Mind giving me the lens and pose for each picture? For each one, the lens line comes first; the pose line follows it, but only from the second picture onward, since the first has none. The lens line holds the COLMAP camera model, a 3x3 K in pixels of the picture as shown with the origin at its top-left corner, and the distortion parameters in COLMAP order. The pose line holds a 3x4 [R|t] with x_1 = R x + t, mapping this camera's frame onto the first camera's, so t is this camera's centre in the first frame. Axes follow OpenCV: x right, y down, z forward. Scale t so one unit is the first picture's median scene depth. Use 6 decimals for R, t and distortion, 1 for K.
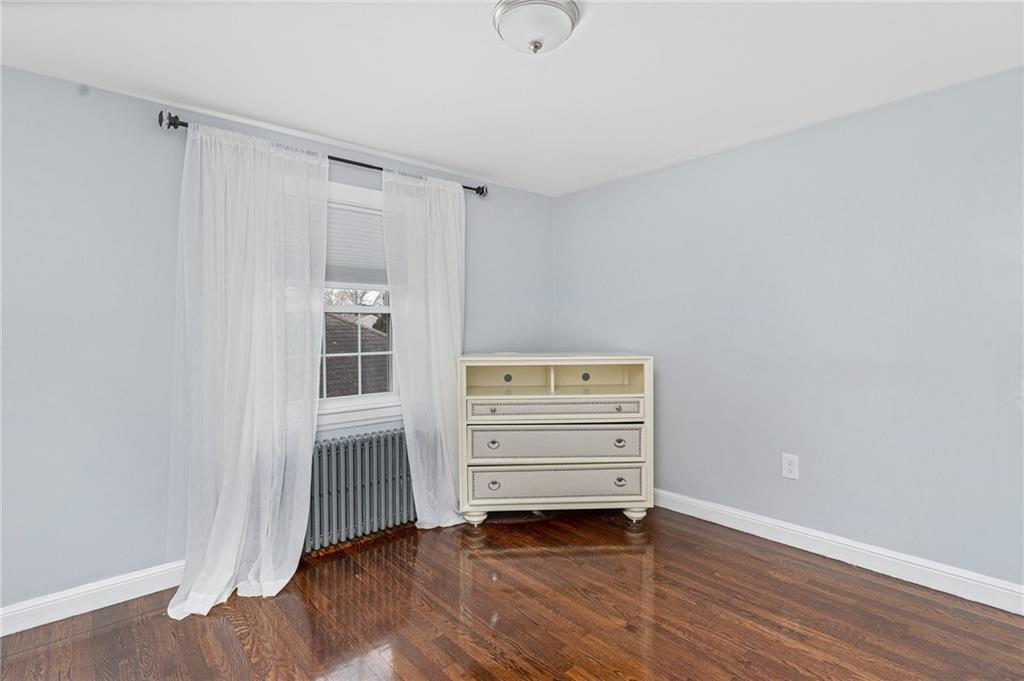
lens RADIAL K [[484.0, 0, 513.6], [0, 484.0, 336.5], [0, 0, 1]] dist [-0.001854, 0.000363]
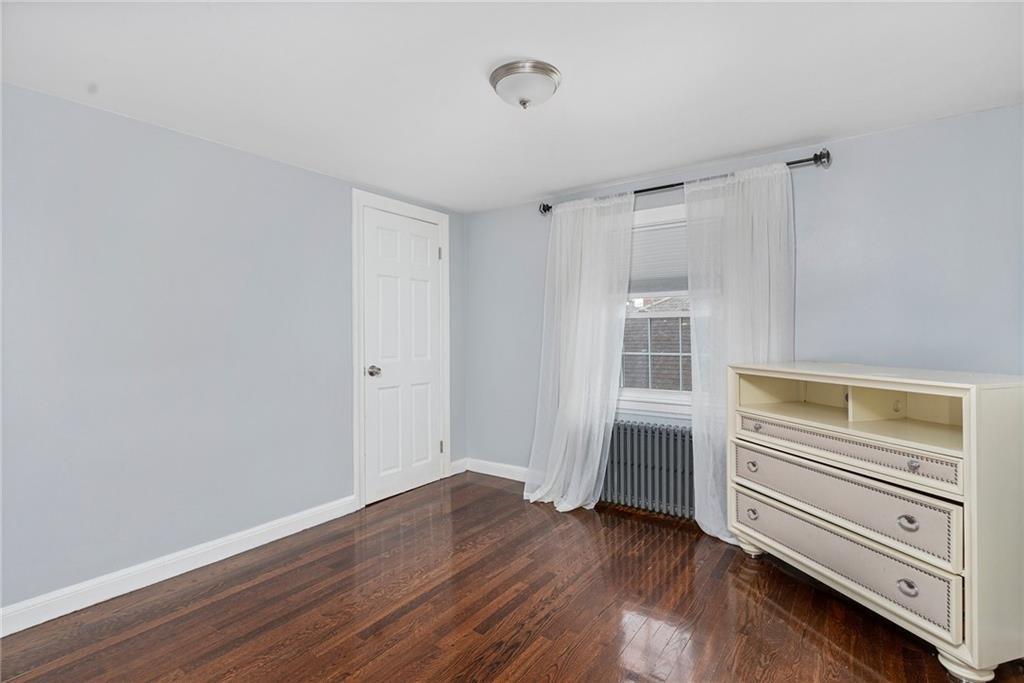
lens RADIAL K [[484.0, 0, 513.6], [0, 484.0, 337.5], [0, 0, 1]] dist [-0.001854, 0.000363]
pose [[0.239806, 0.013445, -0.970728, 0.689058], [-0.011745, 0.999871, 0.010947, -0.011080], [0.970750, 0.008776, 0.239933, 0.381674]]
